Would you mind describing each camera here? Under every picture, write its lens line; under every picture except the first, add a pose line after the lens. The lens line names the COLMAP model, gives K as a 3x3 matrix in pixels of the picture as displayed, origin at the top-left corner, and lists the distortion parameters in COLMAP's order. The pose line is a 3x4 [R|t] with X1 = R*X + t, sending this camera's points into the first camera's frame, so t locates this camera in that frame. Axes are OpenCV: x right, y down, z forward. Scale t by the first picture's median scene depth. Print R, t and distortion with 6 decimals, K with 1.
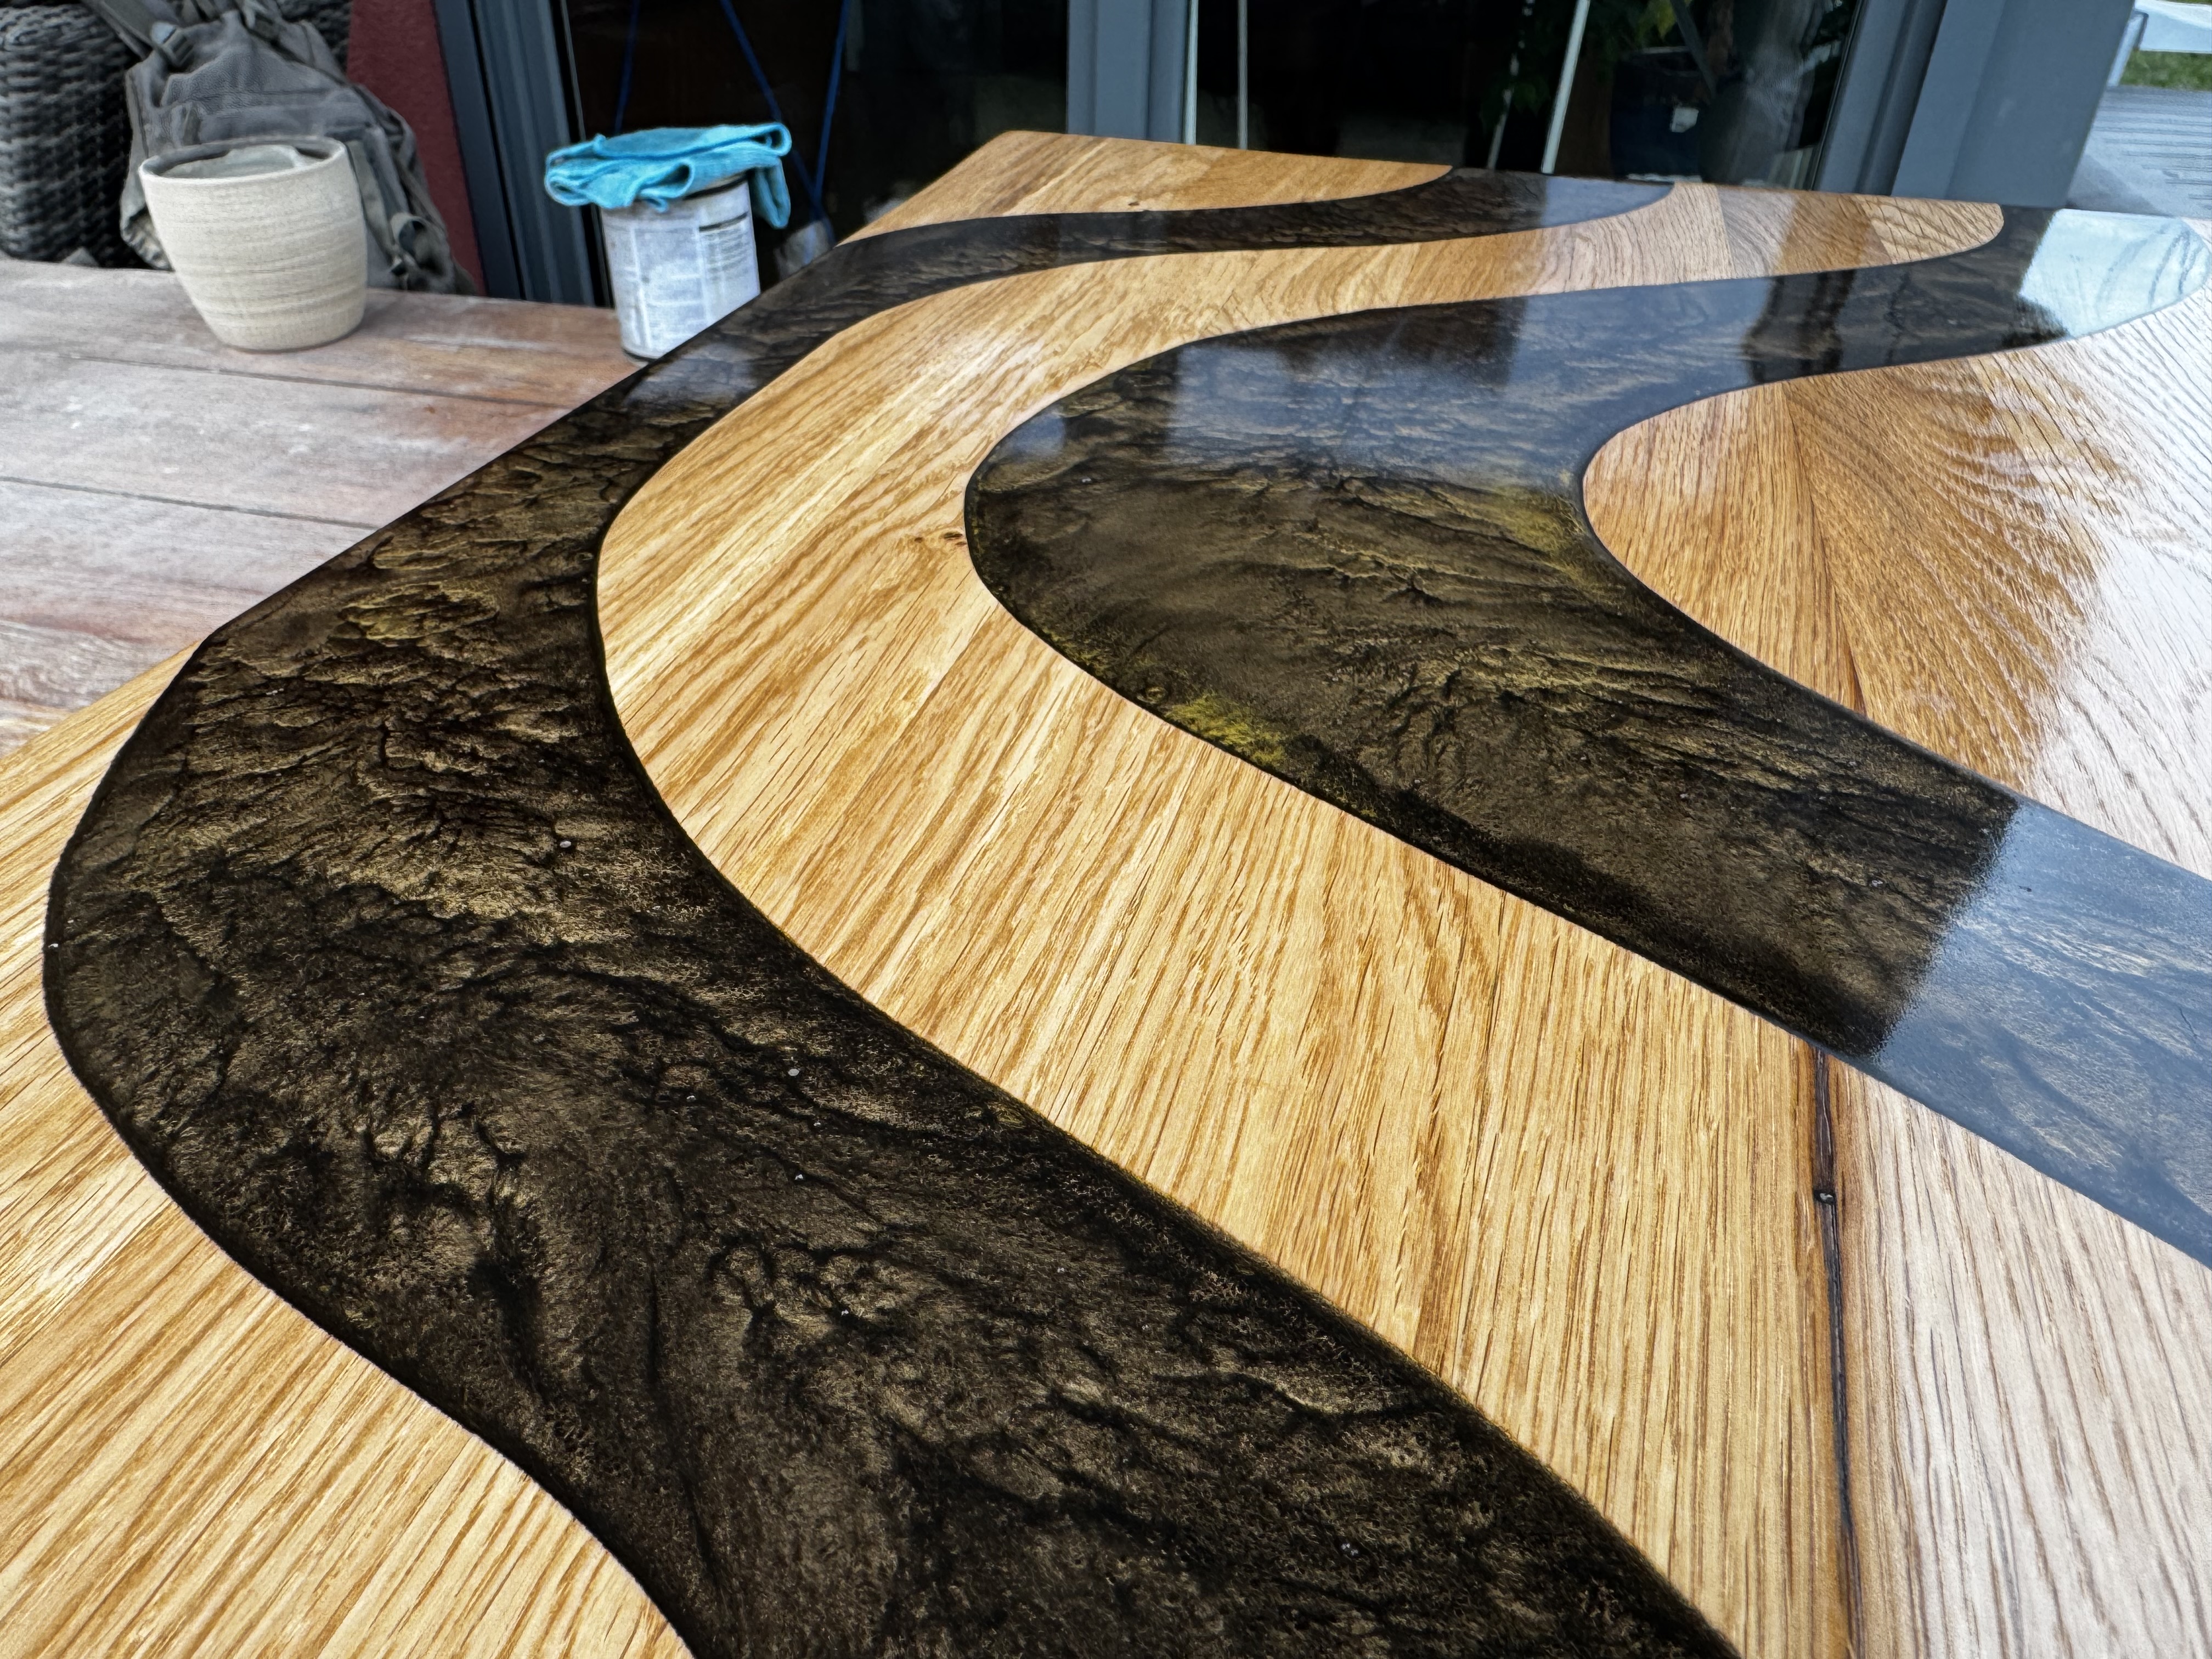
lens RADIAL K [[1462.1, 0, 1106.0], [0, 1462.1, 829.5], [0, 0, 1]] dist [-0.010214, 0.002725]
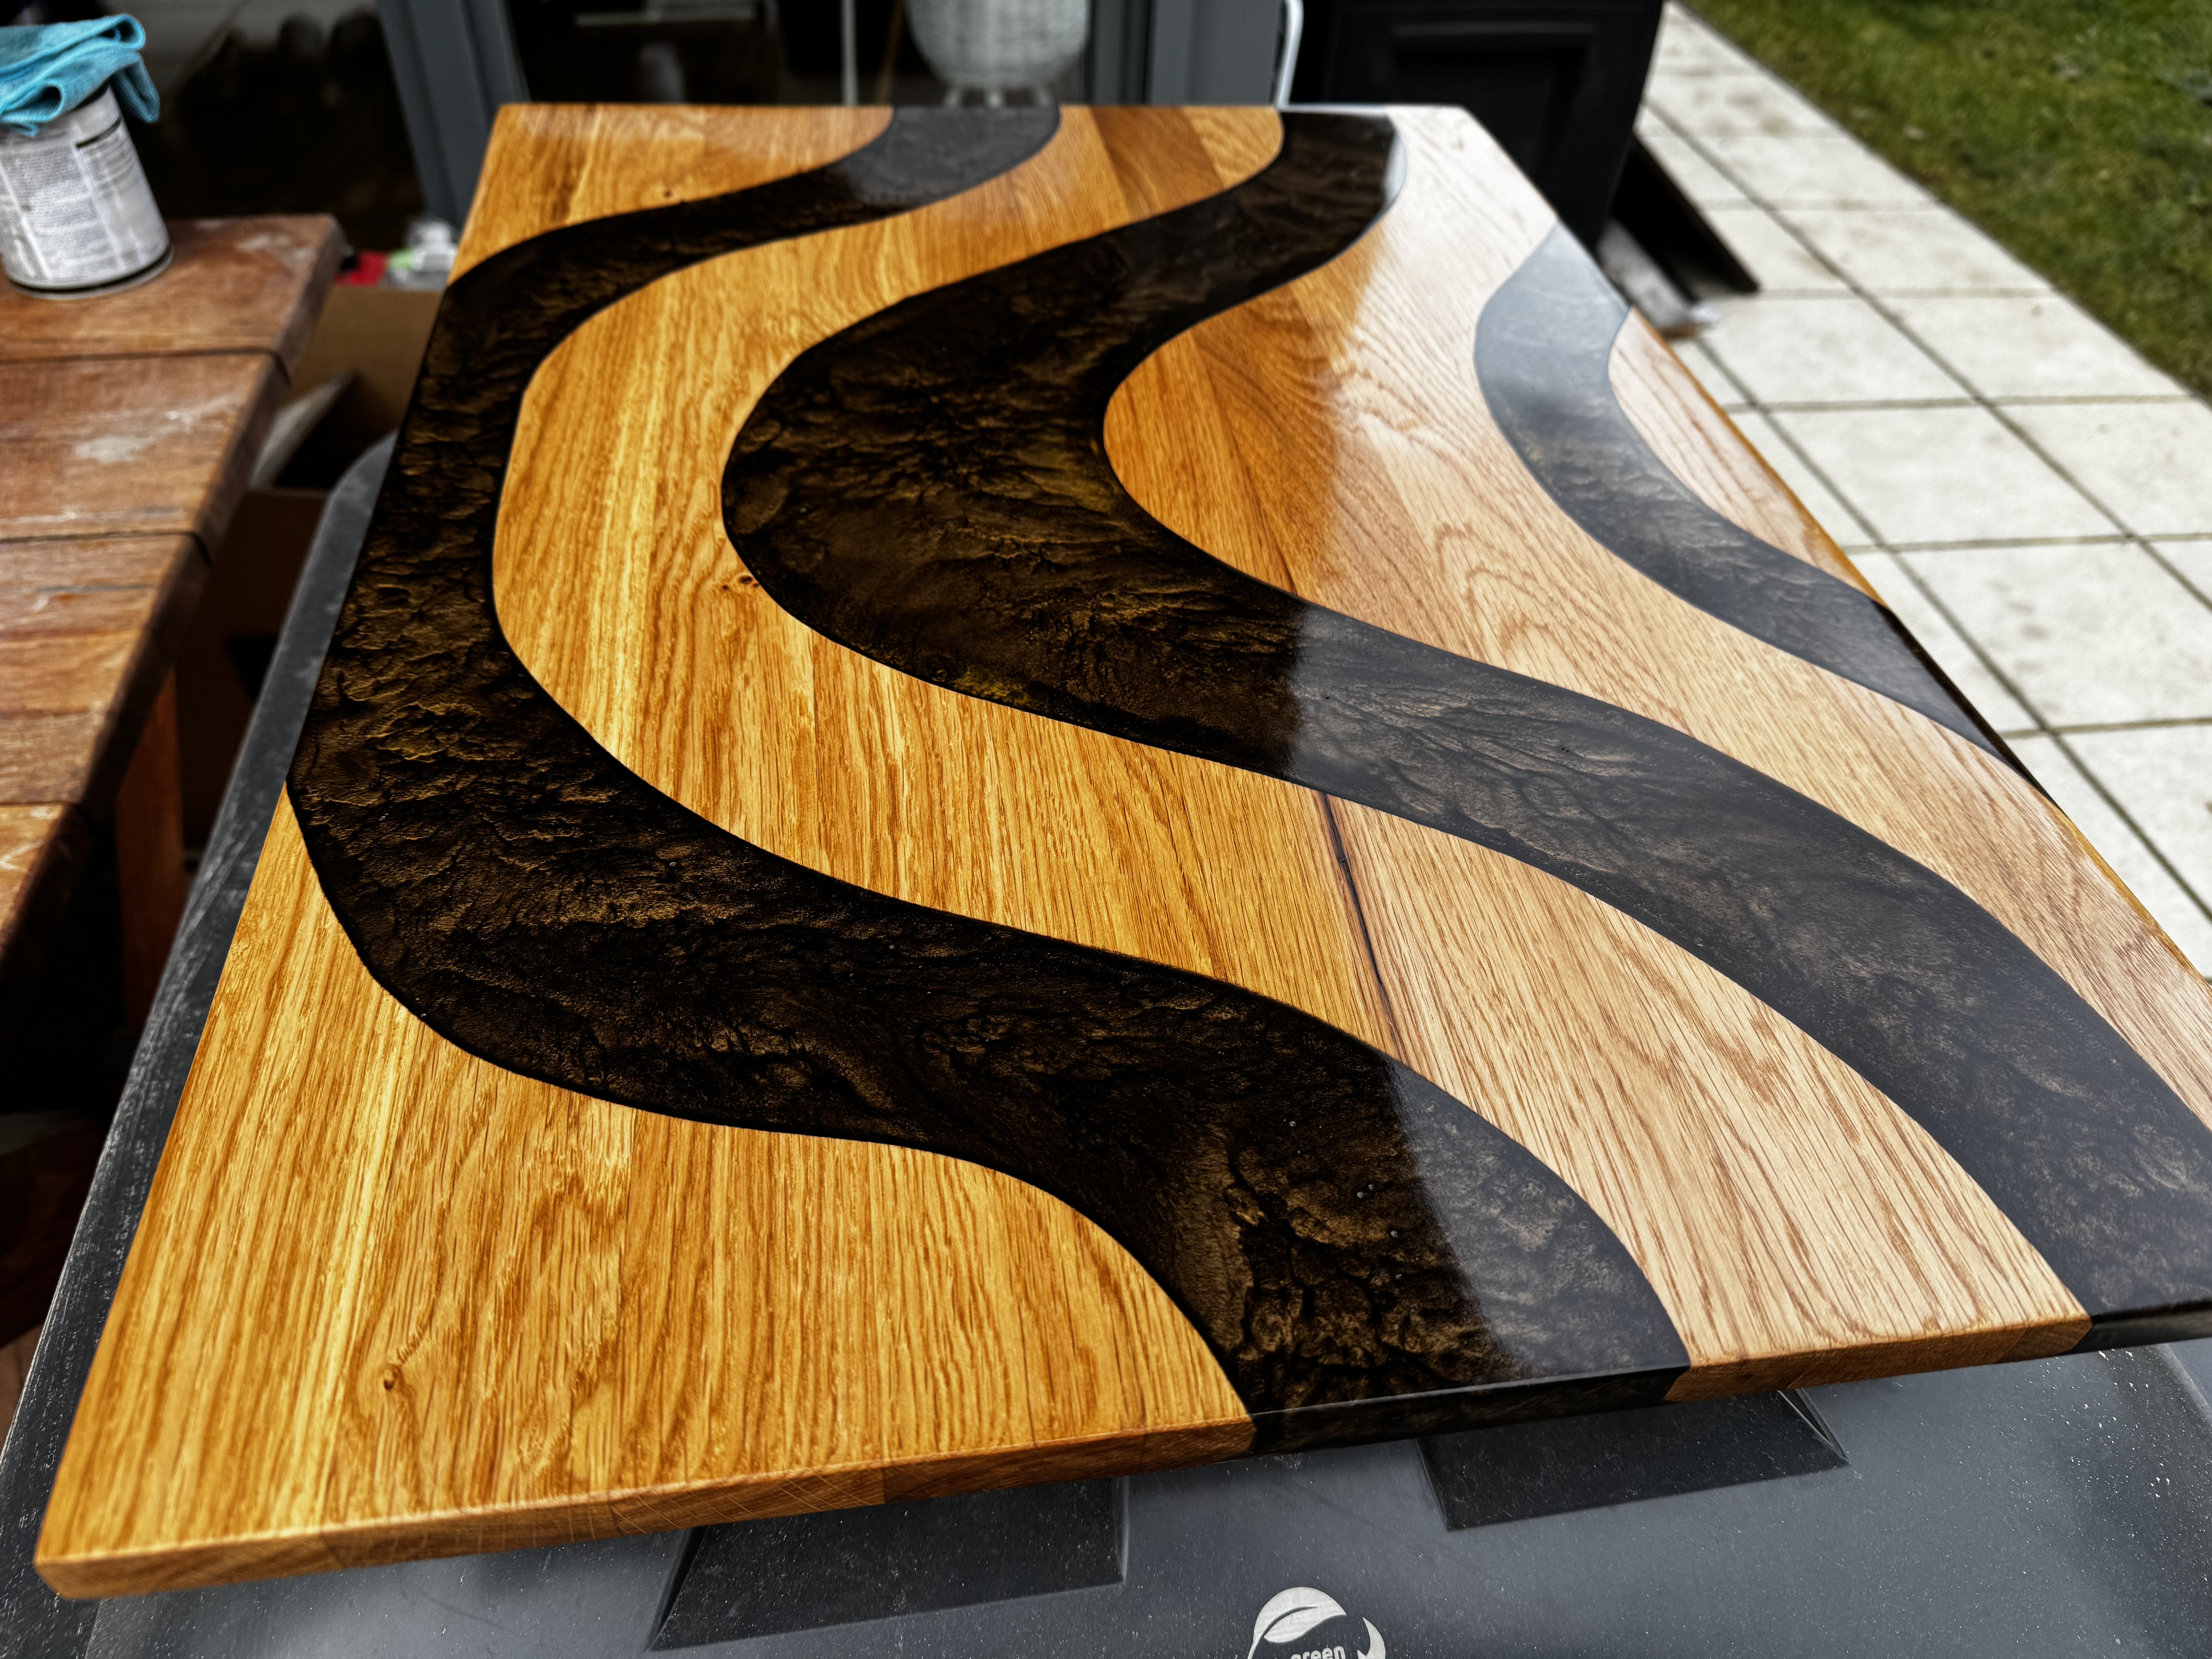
lens RADIAL K [[1560.5, 0, 1106.0], [0, 1560.5, 829.5], [0, 0, 1]] dist [0.110553, -0.139524]
pose [[0.889173, -0.283423, 0.359225, -0.522564], [0.196759, 0.945612, 0.259045, -0.370877], [-0.413107, -0.159655, 0.896579, -0.776356]]
